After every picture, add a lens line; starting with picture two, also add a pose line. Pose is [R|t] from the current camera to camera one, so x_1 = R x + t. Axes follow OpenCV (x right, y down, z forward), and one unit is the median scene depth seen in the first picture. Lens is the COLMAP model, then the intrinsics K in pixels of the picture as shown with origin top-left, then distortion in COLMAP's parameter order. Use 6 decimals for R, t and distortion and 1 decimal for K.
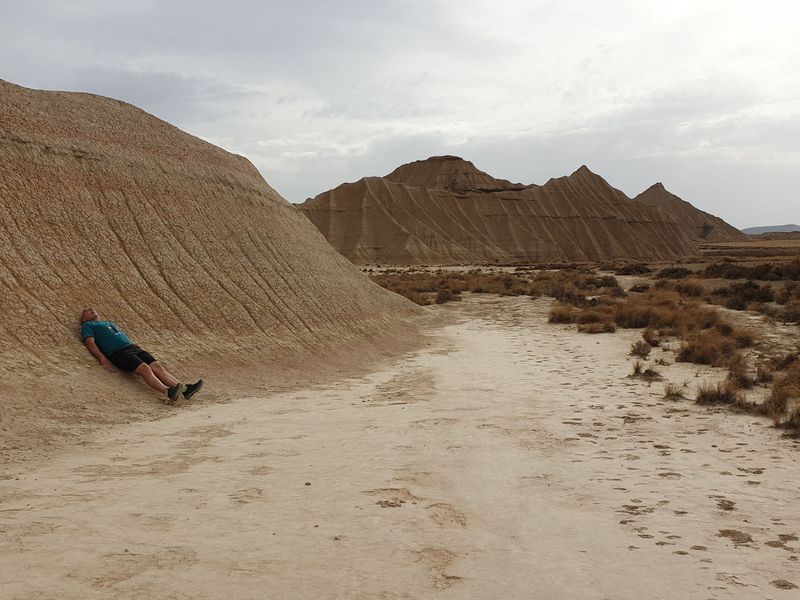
lens RADIAL K [[622.1, 0, 402.0], [0, 622.1, 302.7], [0, 0, 1]] dist [0.035355, -0.042757]
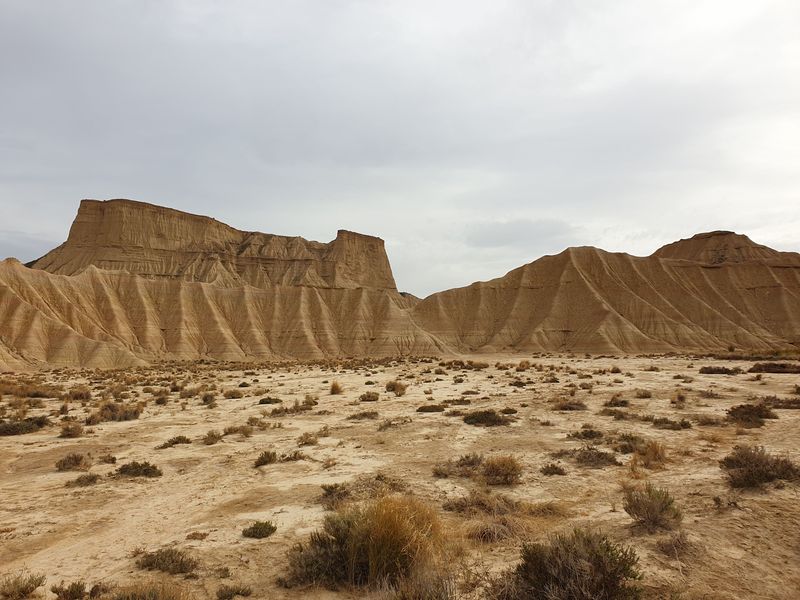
lens RADIAL K [[622.1, 0, 395.2], [0, 622.1, 306.6], [0, 0, 1]] dist [0.035355, -0.042757]
pose [[0.916044, -0.030881, -0.399888, 0.056897], [-0.023927, 0.991048, -0.131344, -0.009699], [0.400364, 0.129885, 0.907105, 0.170444]]
